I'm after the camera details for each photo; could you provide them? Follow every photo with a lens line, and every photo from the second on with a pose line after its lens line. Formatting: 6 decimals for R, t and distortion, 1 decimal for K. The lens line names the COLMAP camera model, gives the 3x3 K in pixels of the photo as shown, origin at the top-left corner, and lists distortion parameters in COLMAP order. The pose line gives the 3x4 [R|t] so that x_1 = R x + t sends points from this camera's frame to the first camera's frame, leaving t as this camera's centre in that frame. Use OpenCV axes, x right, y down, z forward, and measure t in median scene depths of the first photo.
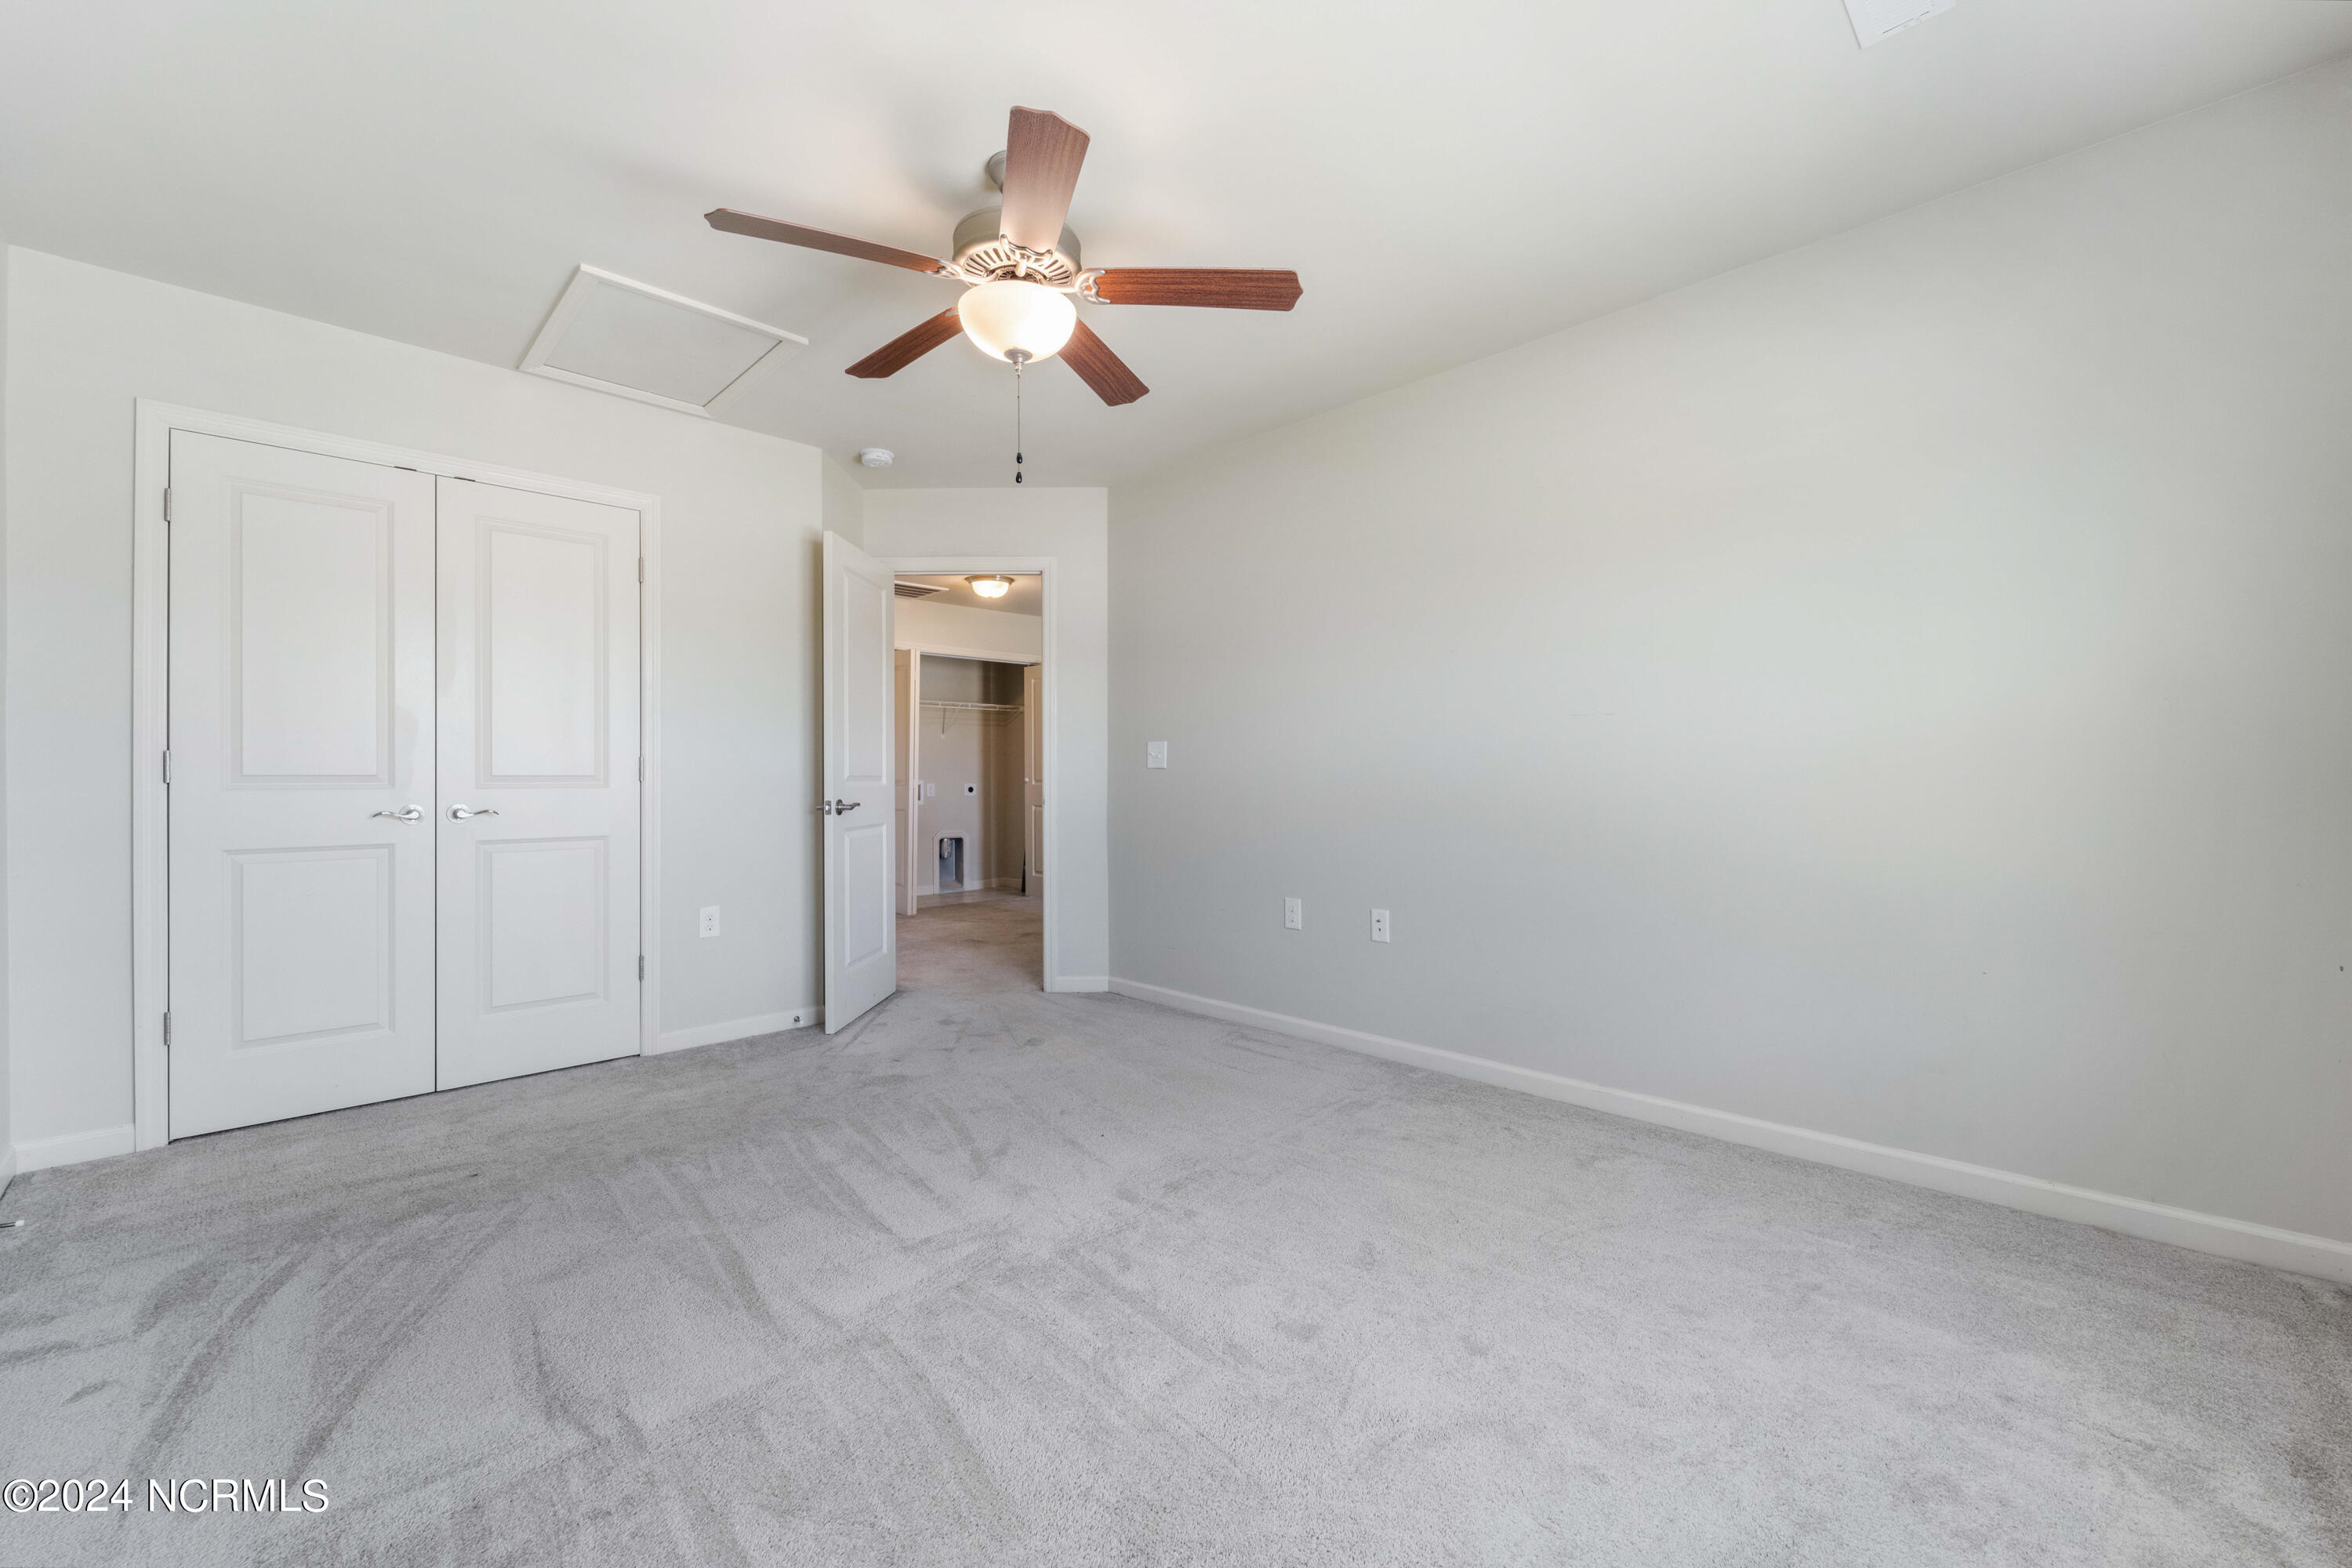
lens RADIAL K [[956.0, 0, 1170.0], [0, 956.0, 808.3], [0, 0, 1]] dist [0.000368, -0.000348]
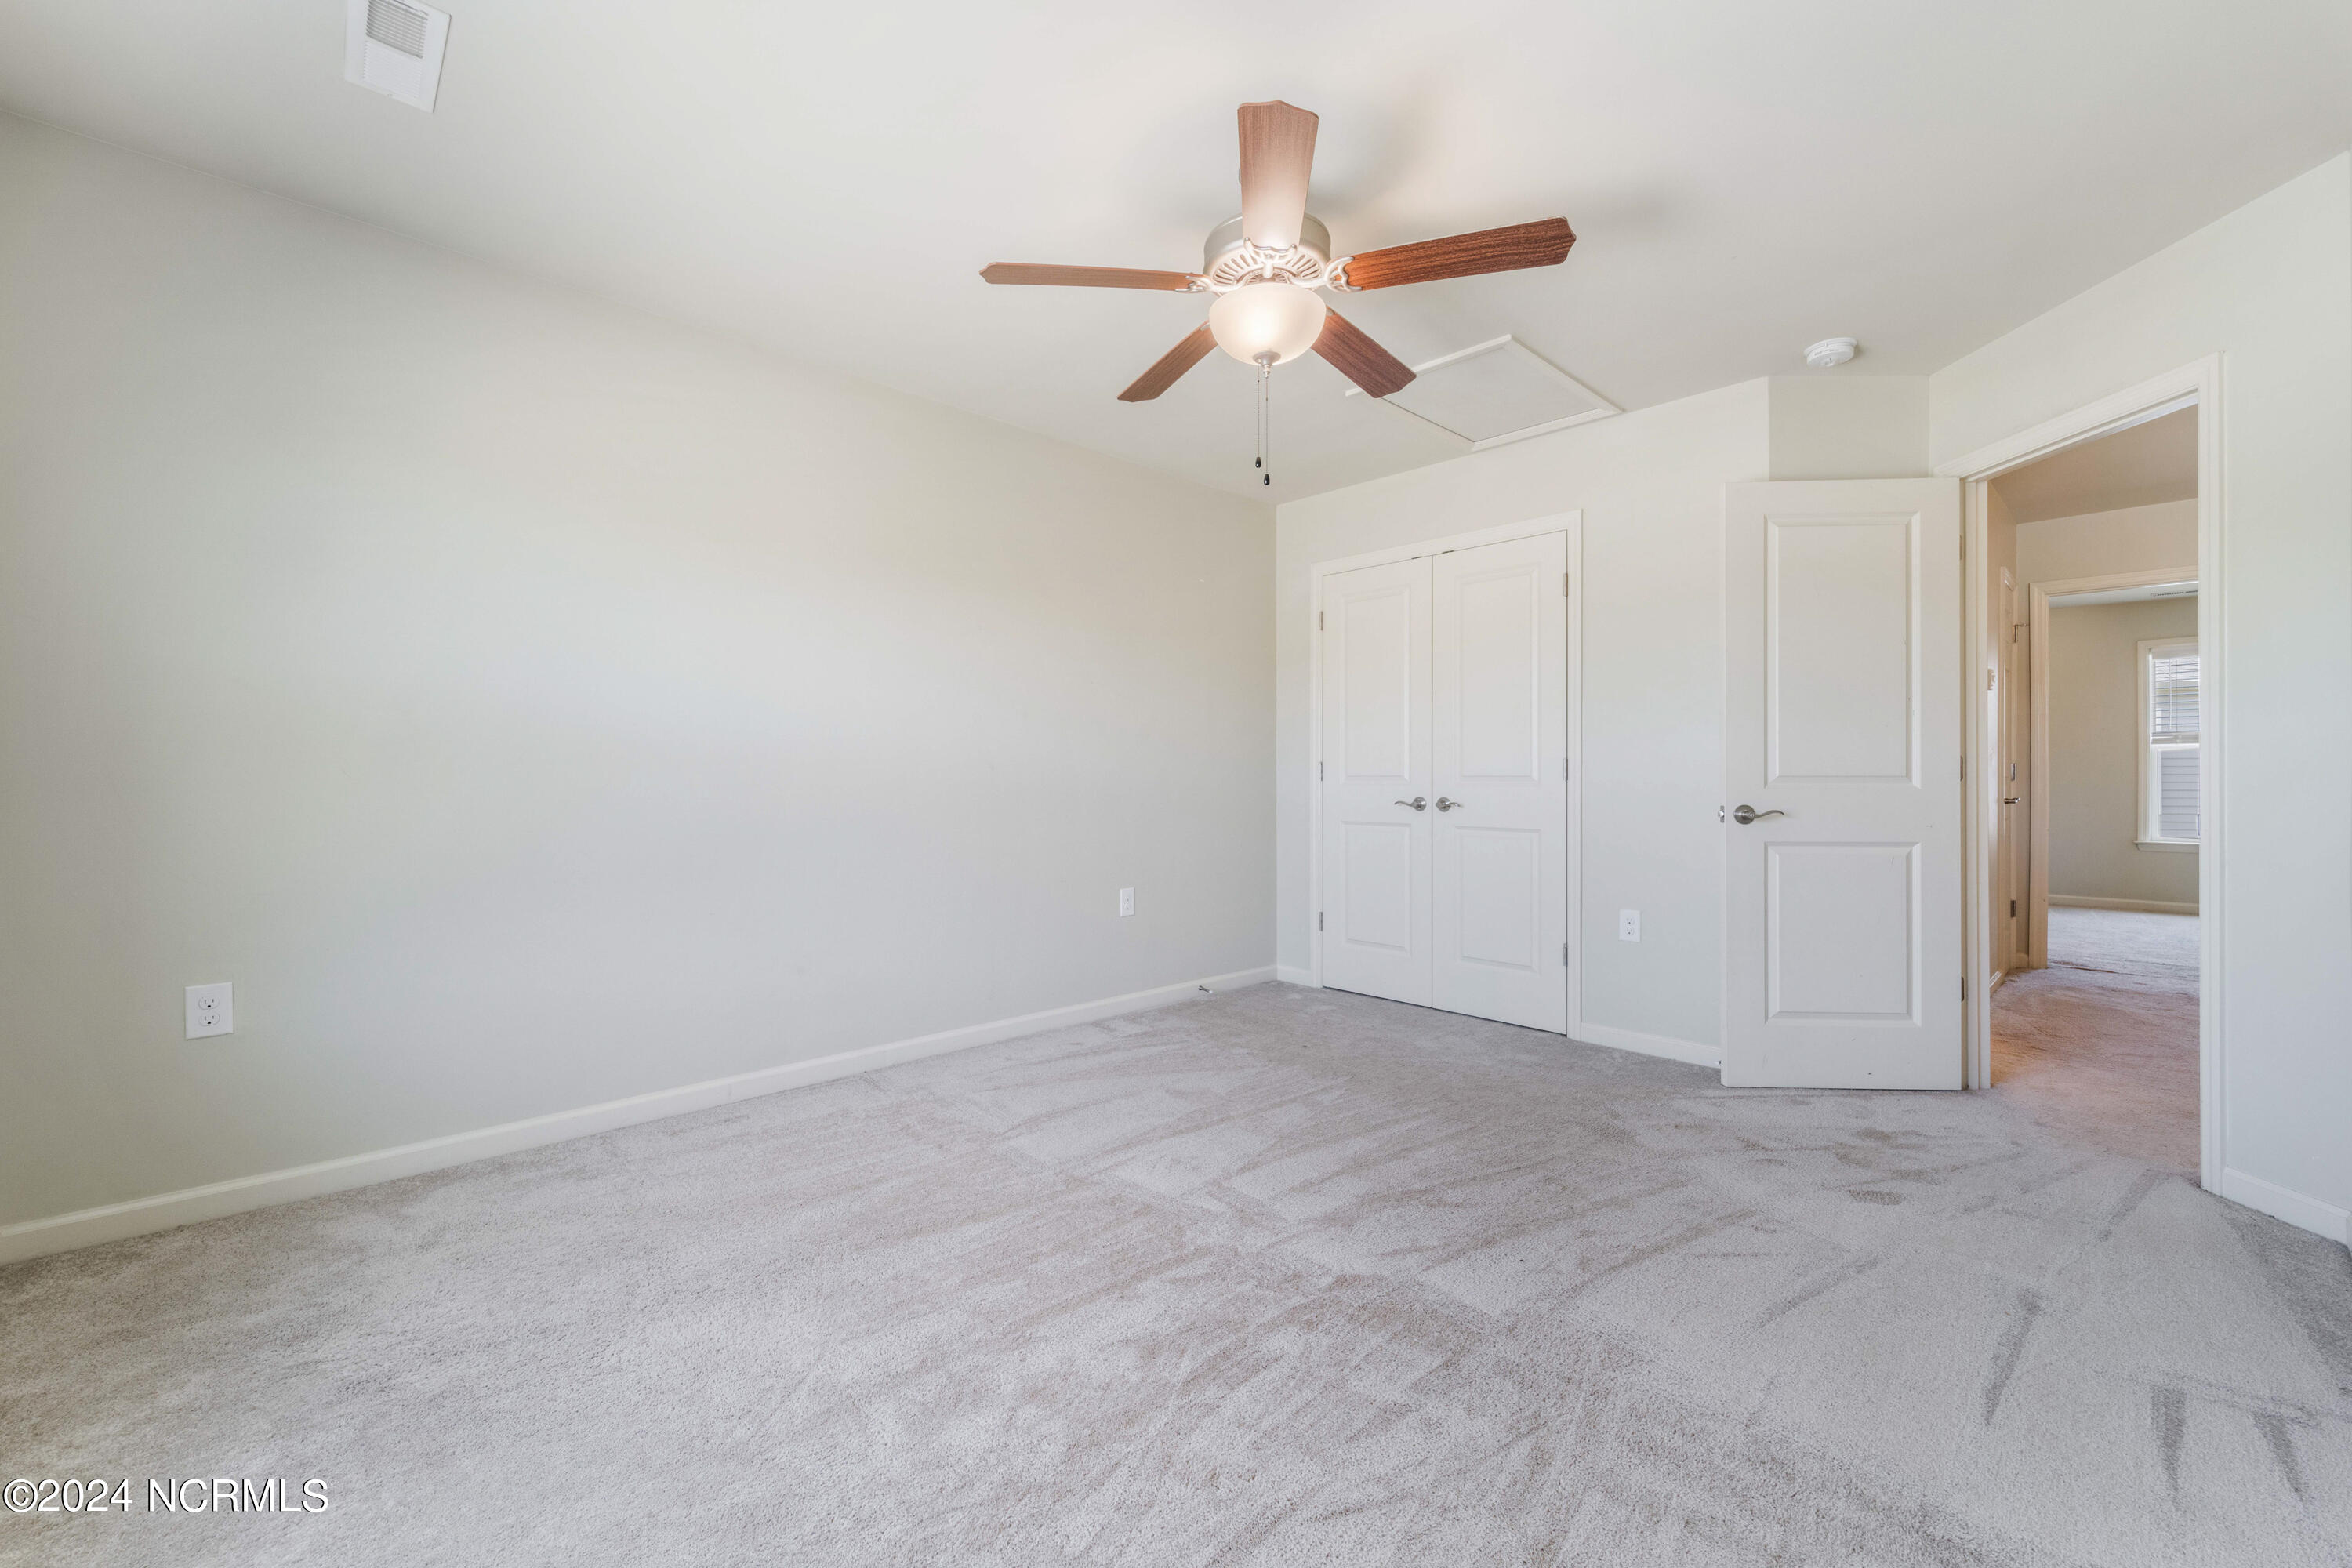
lens RADIAL K [[956.0, 0, 1170.0], [0, 956.0, 808.3], [0, 0, 1]] dist [0.000368, -0.000348]
pose [[-0.022225, 0.034972, -0.999141, 0.691869], [-0.030300, 0.998905, 0.035638, -0.029608], [0.999294, 0.031066, -0.021141, 0.752783]]
